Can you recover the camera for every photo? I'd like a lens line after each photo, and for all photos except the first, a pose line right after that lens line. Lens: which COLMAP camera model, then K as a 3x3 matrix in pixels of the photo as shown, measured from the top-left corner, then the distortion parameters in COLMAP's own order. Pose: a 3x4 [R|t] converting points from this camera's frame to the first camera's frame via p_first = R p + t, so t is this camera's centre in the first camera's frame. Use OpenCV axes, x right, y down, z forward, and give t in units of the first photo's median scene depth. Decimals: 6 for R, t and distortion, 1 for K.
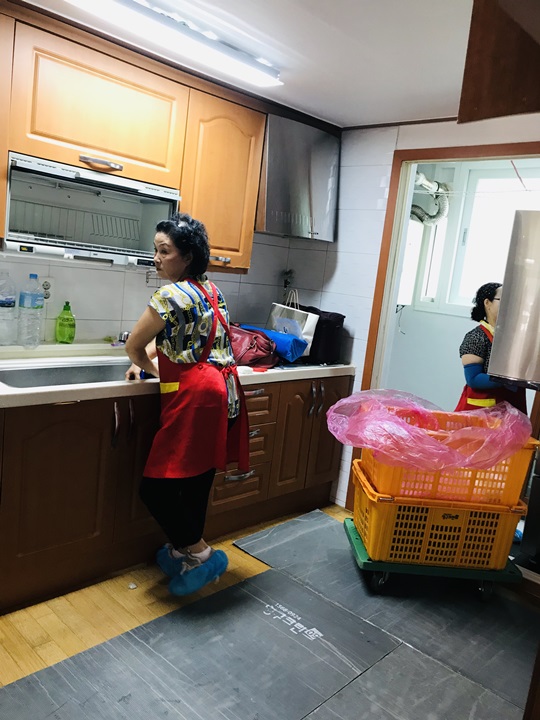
lens RADIAL K [[602.7, 0, 270.6], [0, 602.7, 360.4], [0, 0, 1]] dist [0.061693, -0.049571]
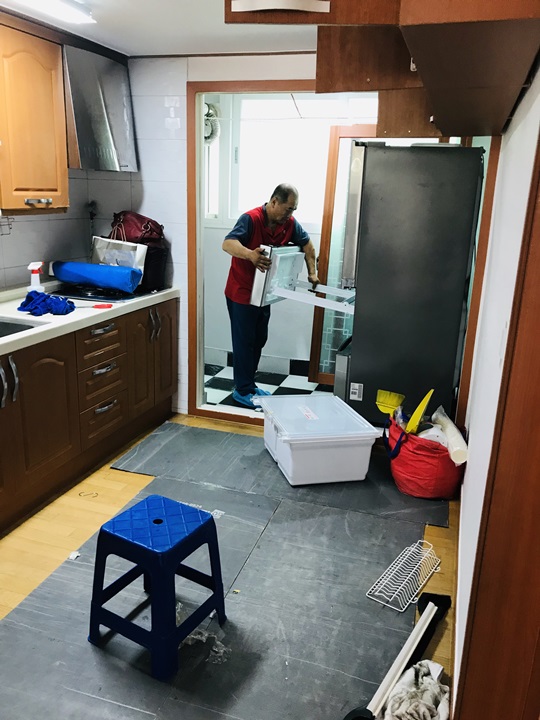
lens RADIAL K [[602.7, 0, 270.3], [0, 602.7, 361.2], [0, 0, 1]] dist [0.061693, -0.049571]
pose [[0.895319, -0.196497, 0.399742, -0.191426], [0.133073, 0.974448, 0.180950, -0.041365], [-0.425084, -0.108813, 0.898590, -0.078912]]
